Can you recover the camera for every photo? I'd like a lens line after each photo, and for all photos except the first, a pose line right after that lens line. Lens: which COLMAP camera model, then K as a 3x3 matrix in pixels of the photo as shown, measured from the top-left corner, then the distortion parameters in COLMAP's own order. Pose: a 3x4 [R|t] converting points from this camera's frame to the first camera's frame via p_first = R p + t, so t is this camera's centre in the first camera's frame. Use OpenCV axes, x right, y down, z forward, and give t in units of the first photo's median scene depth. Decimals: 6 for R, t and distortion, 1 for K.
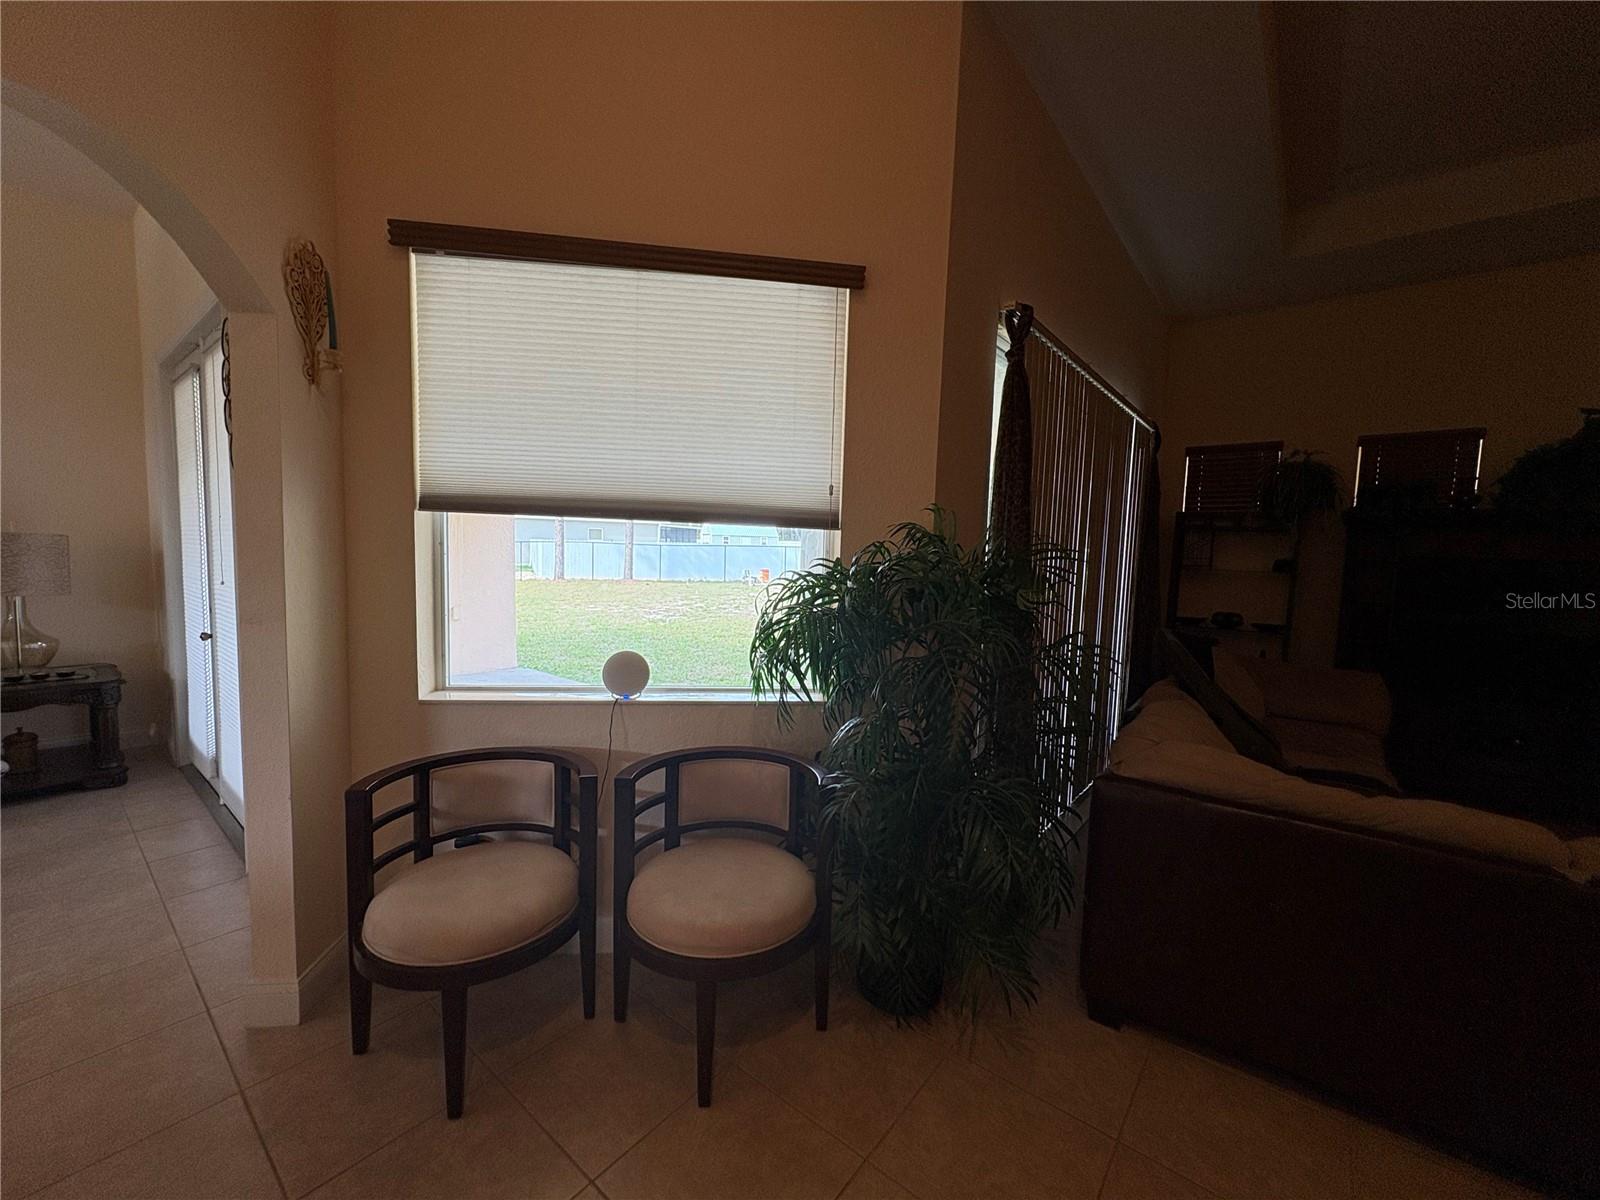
lens RADIAL K [[638.0, 0, 800.0], [0, 638.0, 600.0], [0, 0, 1]] dist [0.000249, 0.000267]
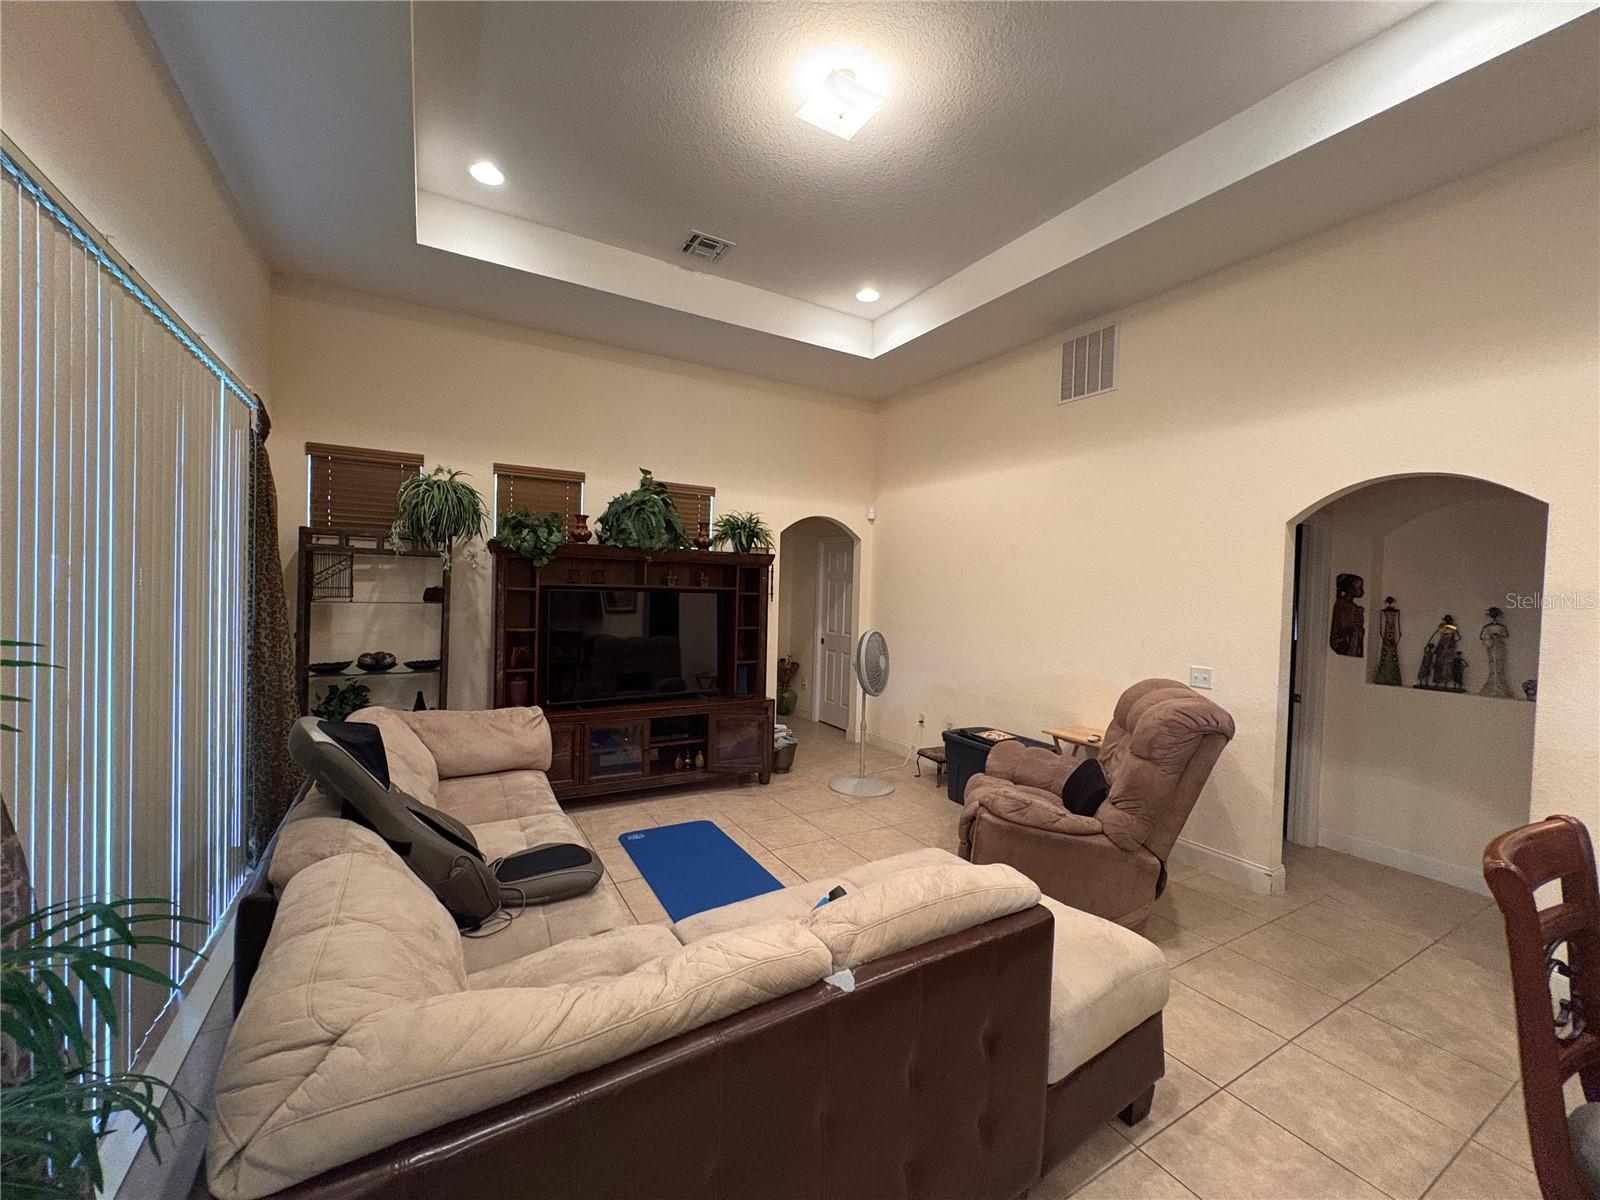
lens RADIAL K [[638.0, 0, 800.0], [0, 638.0, 600.0], [0, 0, 1]] dist [0.000249, 0.000267]
pose [[0.360602, -0.037469, 0.931967, 0.110998], [0.058713, 0.998123, 0.017411, -0.033069], [-0.930870, 0.048440, 0.362125, 0.206081]]
